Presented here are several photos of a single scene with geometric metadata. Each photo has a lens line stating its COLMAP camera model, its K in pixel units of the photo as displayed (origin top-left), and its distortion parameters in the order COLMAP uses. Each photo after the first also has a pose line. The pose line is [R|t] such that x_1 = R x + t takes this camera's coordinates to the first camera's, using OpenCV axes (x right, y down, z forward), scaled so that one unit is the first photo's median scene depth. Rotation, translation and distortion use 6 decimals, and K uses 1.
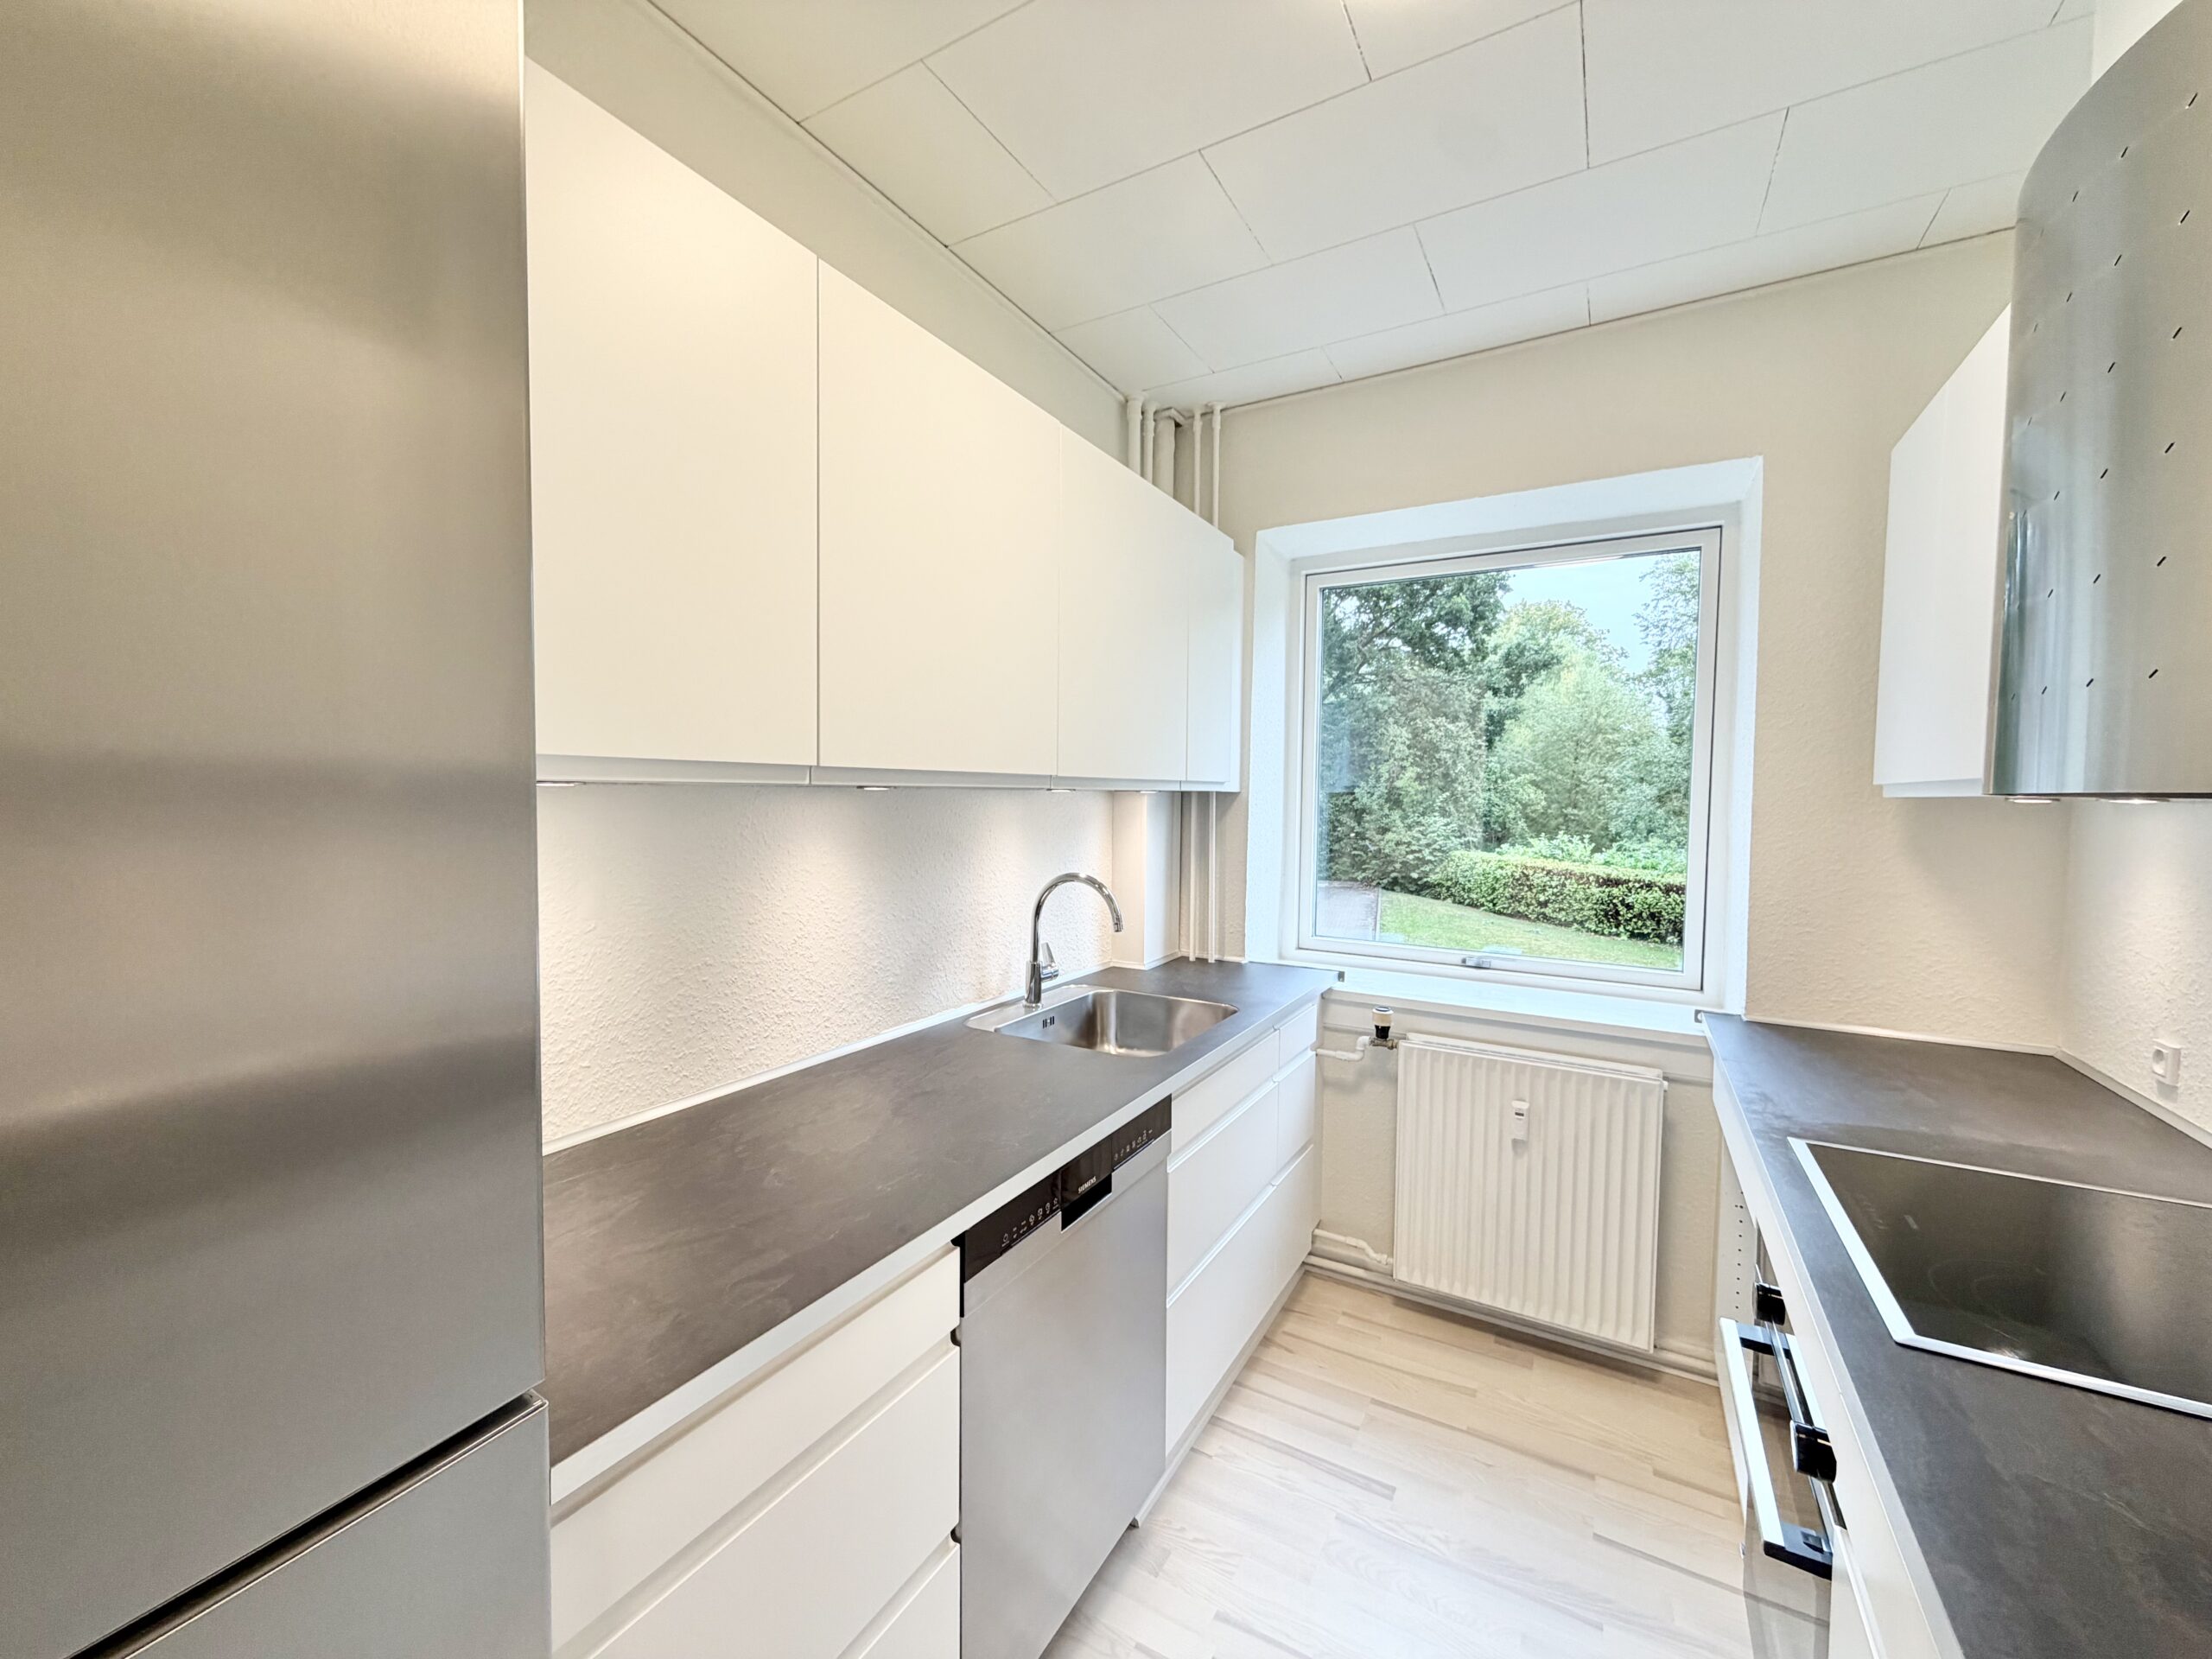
lens RADIAL K [[880.7, 0, 1103.2], [0, 880.7, 829.3], [0, 0, 1]] dist [0.002510, -0.000347]
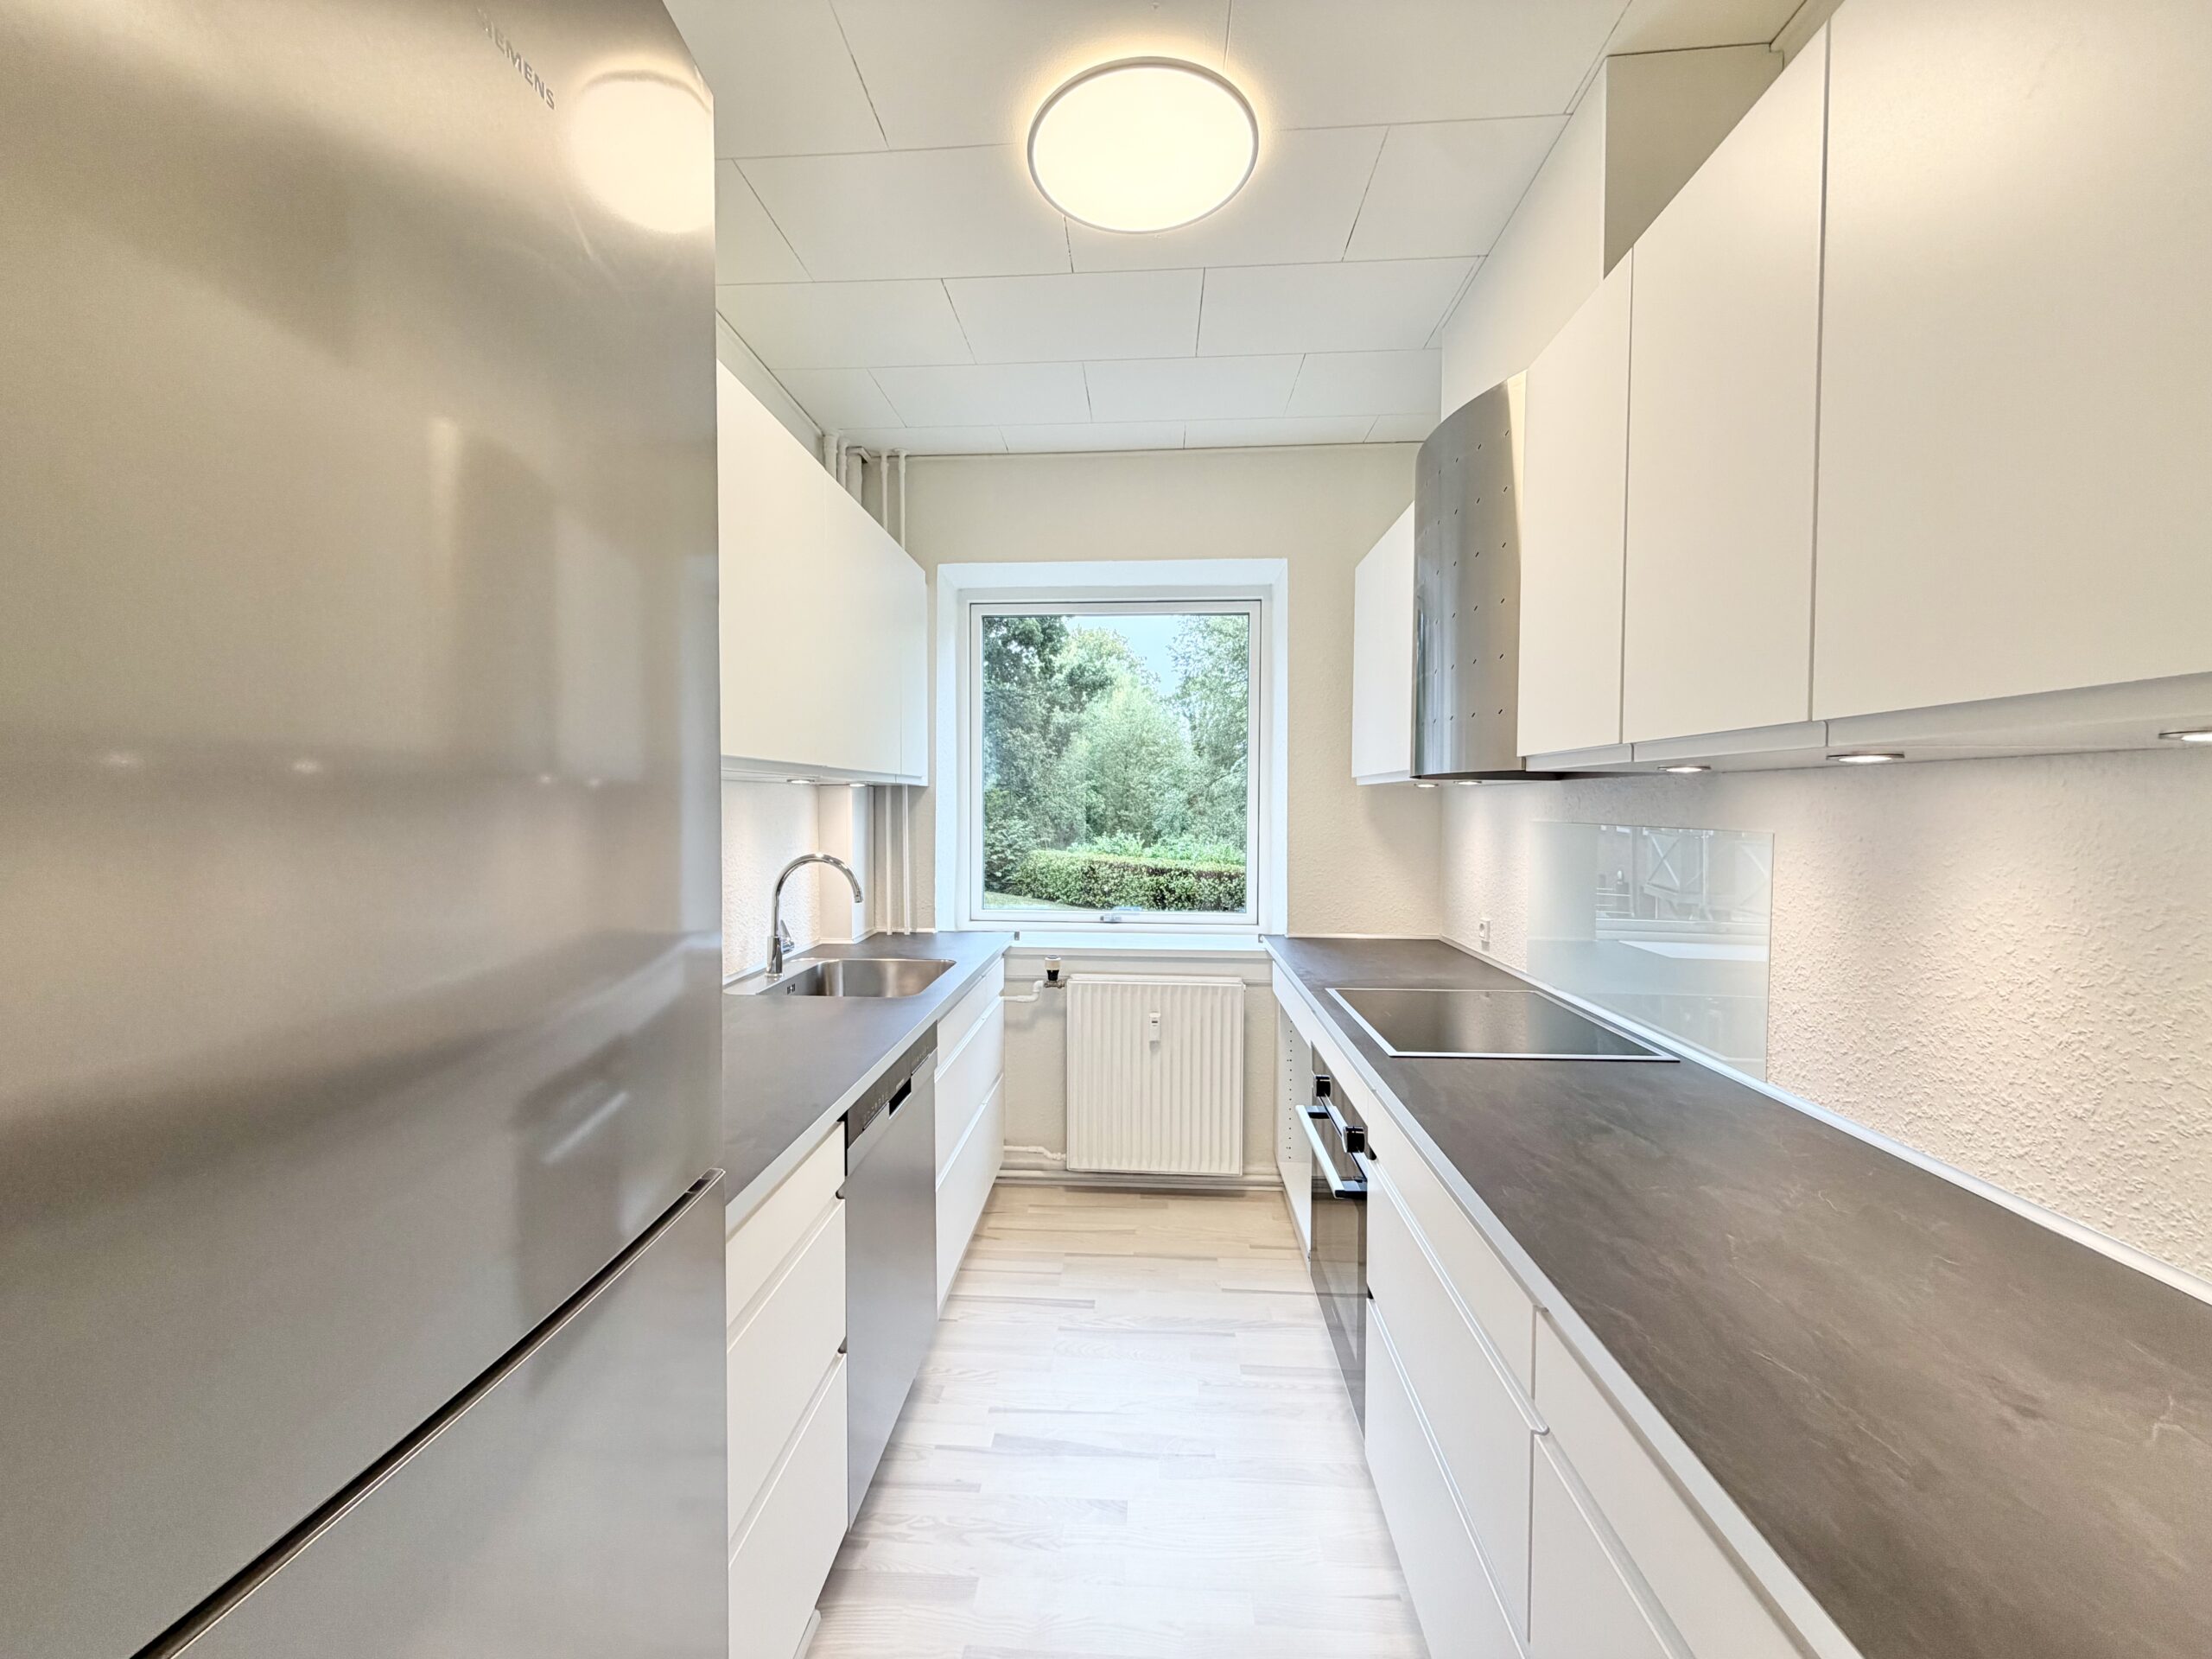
lens RADIAL K [[880.7, 0, 1101.2], [0, 880.7, 828.2], [0, 0, 1]] dist [0.002510, -0.000347]
pose [[0.891720, -0.021943, 0.452054, -0.190828], [0.026137, 0.999654, -0.003034, 0.026241], [-0.451831, 0.014521, 0.891985, -0.159737]]
